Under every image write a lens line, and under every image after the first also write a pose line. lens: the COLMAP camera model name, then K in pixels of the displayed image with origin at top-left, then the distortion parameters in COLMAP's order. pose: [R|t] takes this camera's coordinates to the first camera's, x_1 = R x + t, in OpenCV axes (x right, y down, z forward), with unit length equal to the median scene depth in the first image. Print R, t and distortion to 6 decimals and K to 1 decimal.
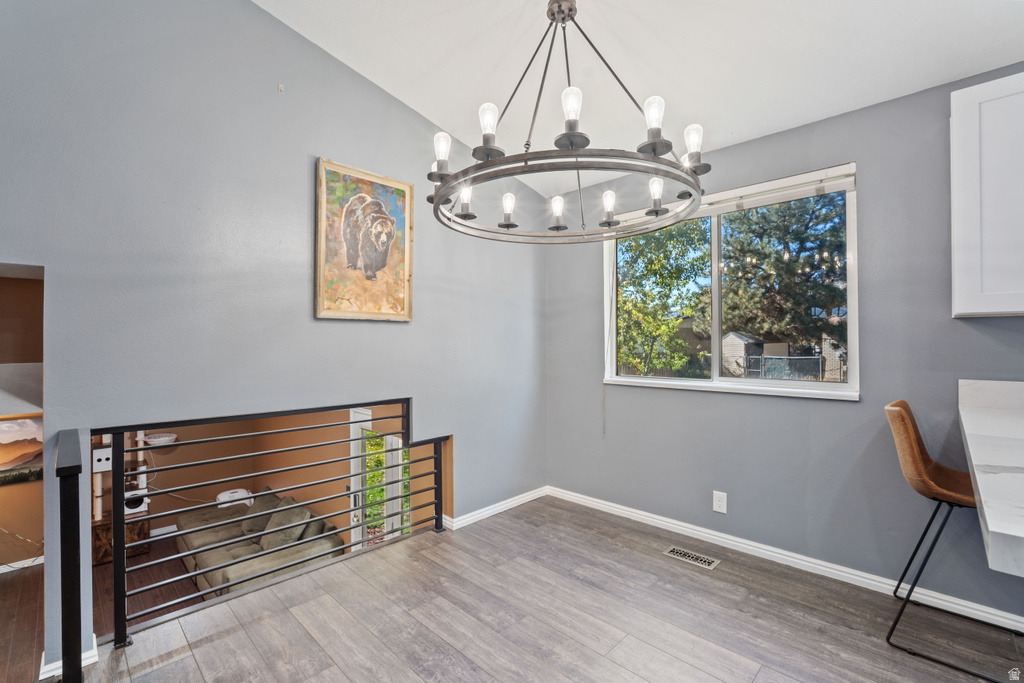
lens RADIAL K [[455.6, 0, 514.9], [0, 455.6, 337.9], [0, 0, 1]] dist [-0.023201, 0.007671]
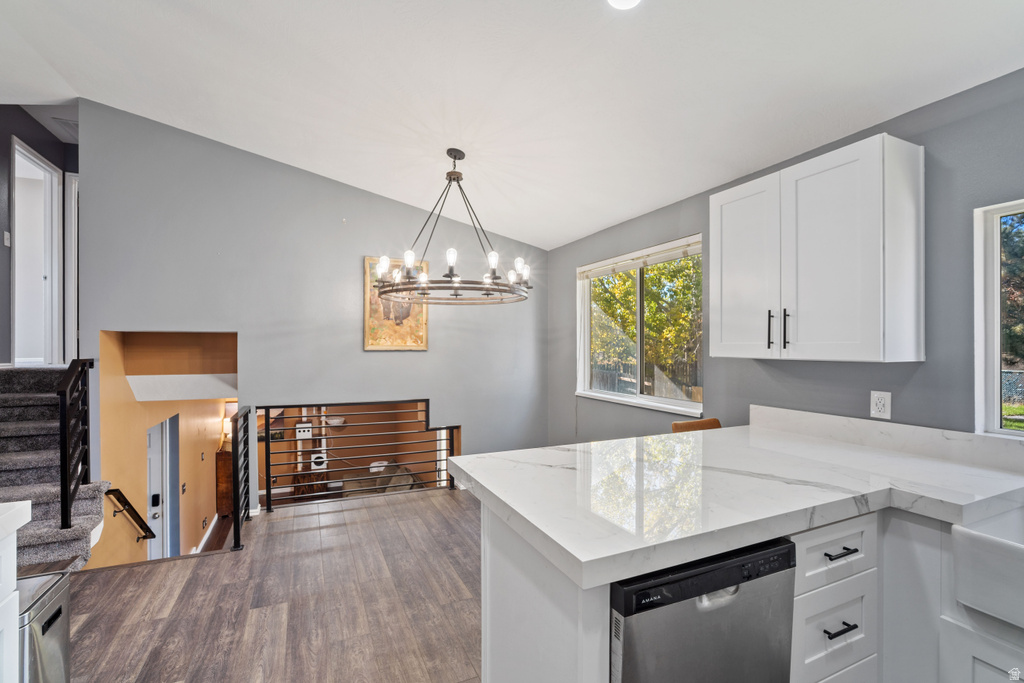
lens RADIAL K [[455.6, 0, 511.6], [0, 455.6, 347.4], [0, 0, 1]] dist [-0.023201, 0.007671]
pose [[0.932492, 0.004819, -0.361159, 0.590658], [-0.001264, 0.999948, 0.010078, -0.060138], [0.361189, -0.008941, 0.932450, -0.343265]]
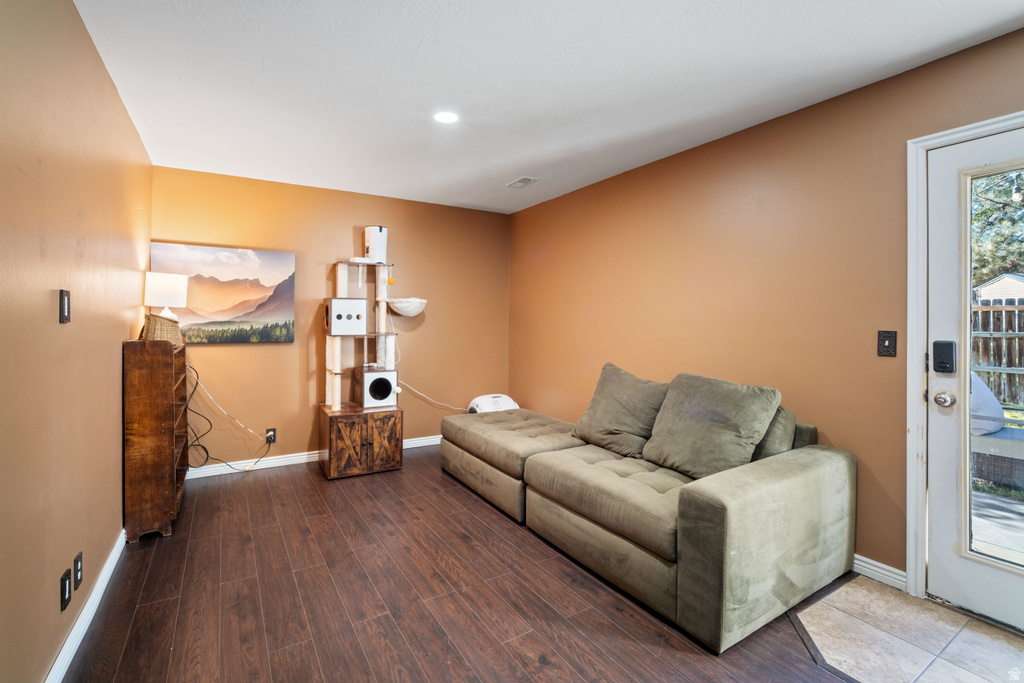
lens RADIAL K [[455.6, 0, 493.4], [0, 455.6, 320.5], [0, 0, 1]] dist [-0.023201, 0.007671]
pose [[0.965888, 0.005958, -0.258892, -1.059961], [-0.005583, 0.999982, 0.002182, 0.534791], [0.258900, -0.000662, 0.965904, 0.836387]]
